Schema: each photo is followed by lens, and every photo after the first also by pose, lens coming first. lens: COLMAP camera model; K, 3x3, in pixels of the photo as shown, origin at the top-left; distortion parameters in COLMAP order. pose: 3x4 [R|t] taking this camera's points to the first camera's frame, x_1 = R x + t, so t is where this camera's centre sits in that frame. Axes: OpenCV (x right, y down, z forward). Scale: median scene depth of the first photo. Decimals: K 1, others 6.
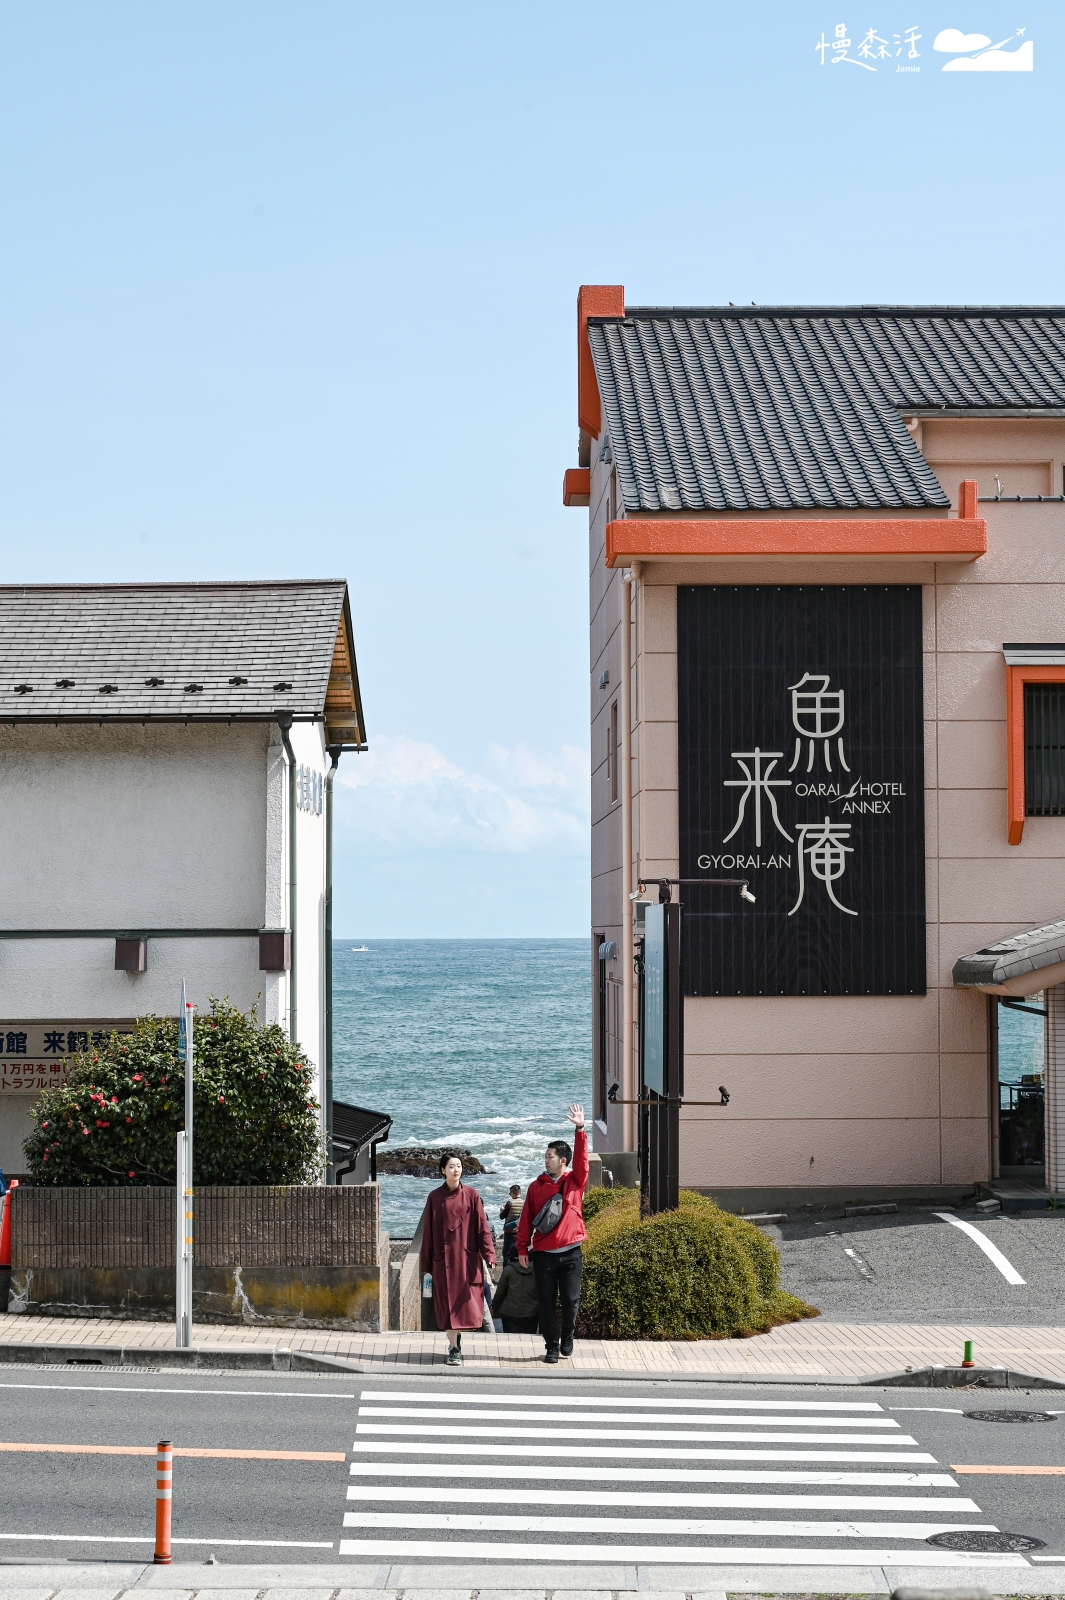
lens RADIAL K [[3180.2, 0, 532.0], [0, 3180.2, 800.0], [0, 0, 1]] dist [-0.040095, 0.000000]
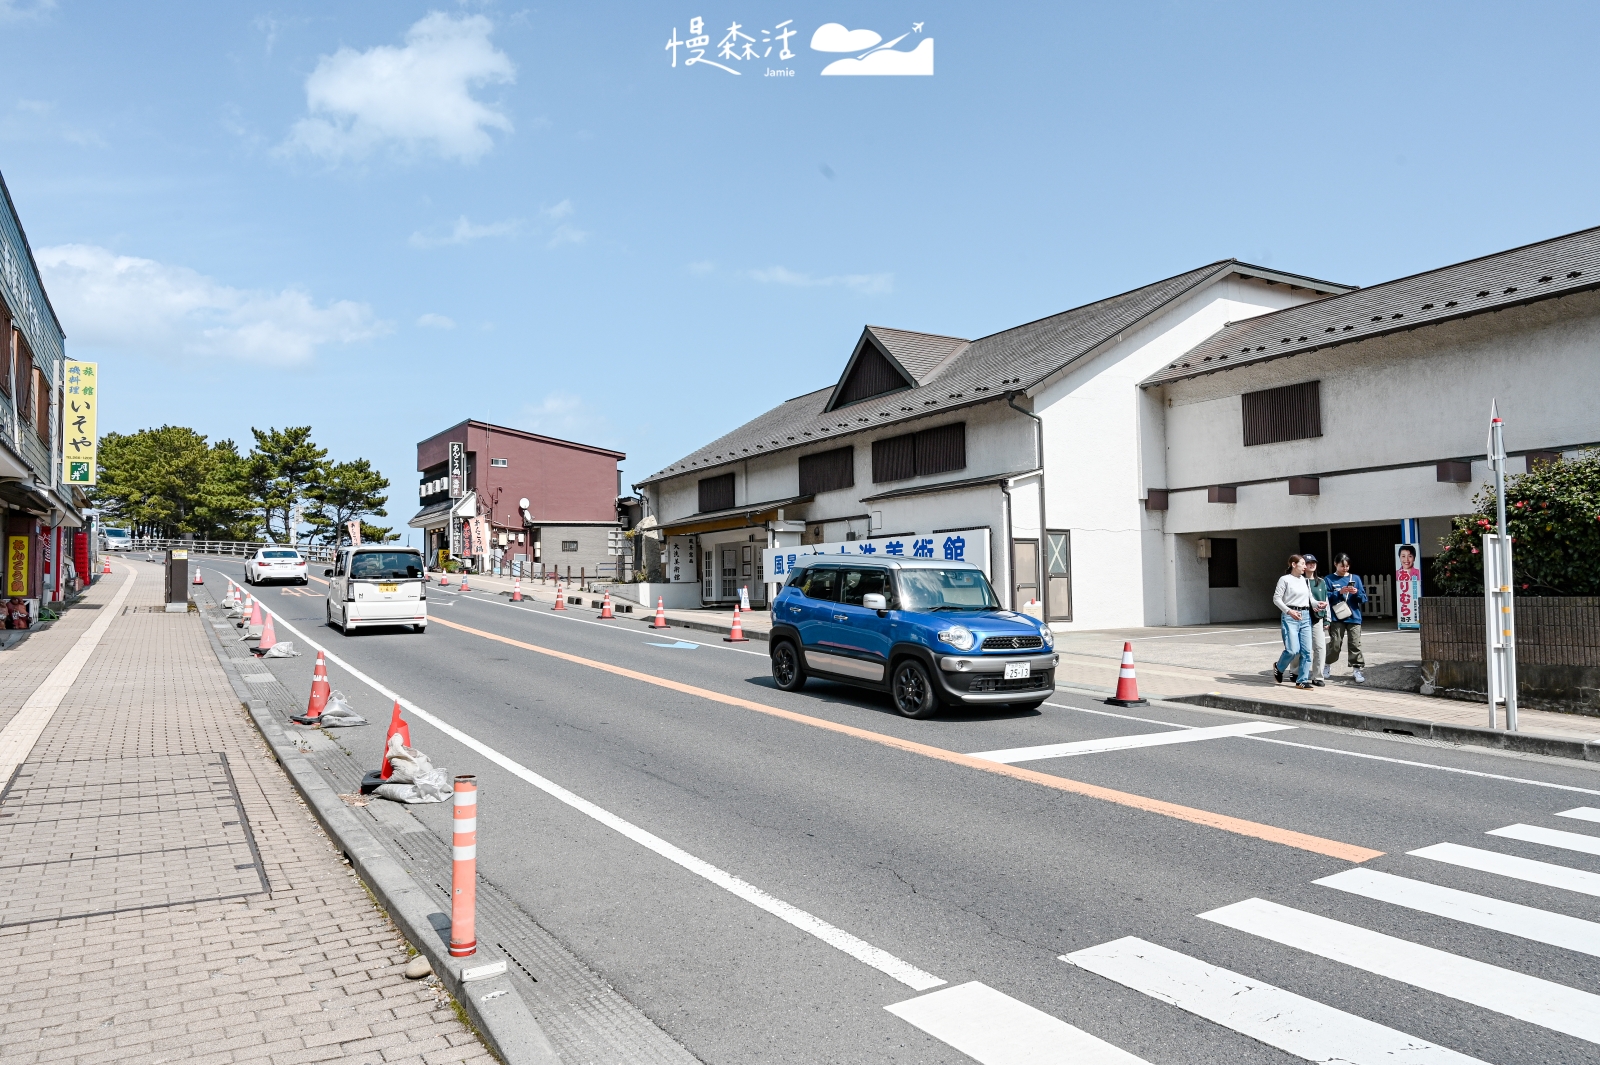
lens RADIAL K [[1078.8, 0, 798.9], [0, 1078.8, 529.5], [0, 0, 1]] dist [-0.001707, 0.001429]
pose [[0.533051, -0.050006, -0.844604, 0.073284], [0.050373, 0.998357, -0.027317, 0.094295], [0.844582, -0.027983, 0.534694, 0.555880]]
